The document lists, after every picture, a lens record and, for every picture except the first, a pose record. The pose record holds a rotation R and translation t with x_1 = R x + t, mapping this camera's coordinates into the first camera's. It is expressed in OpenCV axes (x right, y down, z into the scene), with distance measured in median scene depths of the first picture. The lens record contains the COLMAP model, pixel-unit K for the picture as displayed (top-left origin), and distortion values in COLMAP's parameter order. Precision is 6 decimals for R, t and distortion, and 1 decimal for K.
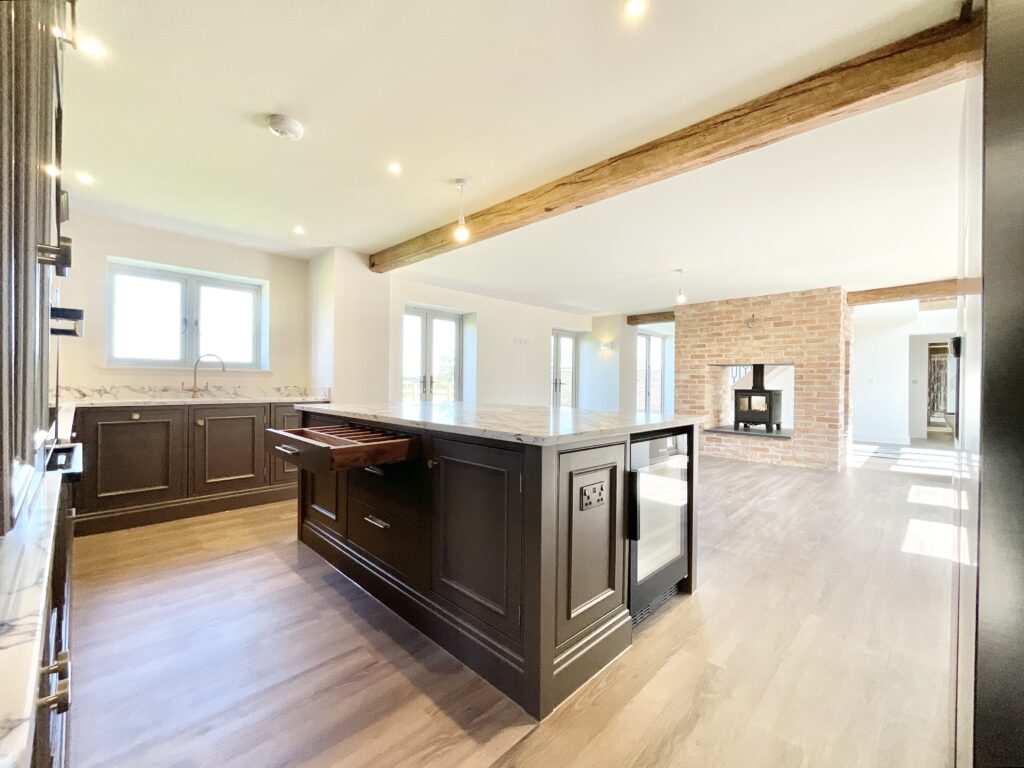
lens RADIAL K [[428.6, 0, 512.0], [0, 428.6, 384.0], [0, 0, 1]] dist [0.000077, 0.000106]
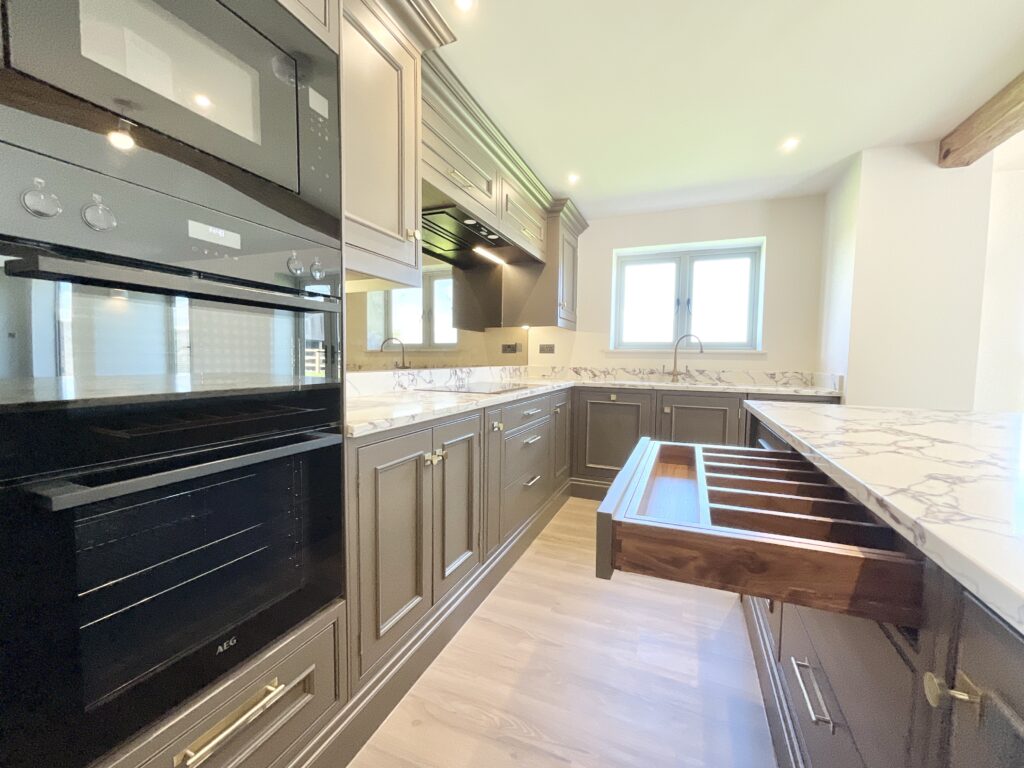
lens RADIAL K [[415.7, 0, 512.0], [0, 415.7, 384.0], [0, 0, 1]] dist [0.000926, 0.000577]
pose [[0.382538, 0.051740, -0.922490, -0.021600], [-0.014401, 0.998643, 0.050040, -0.002300], [0.923828, -0.005857, 0.382764, 0.212174]]
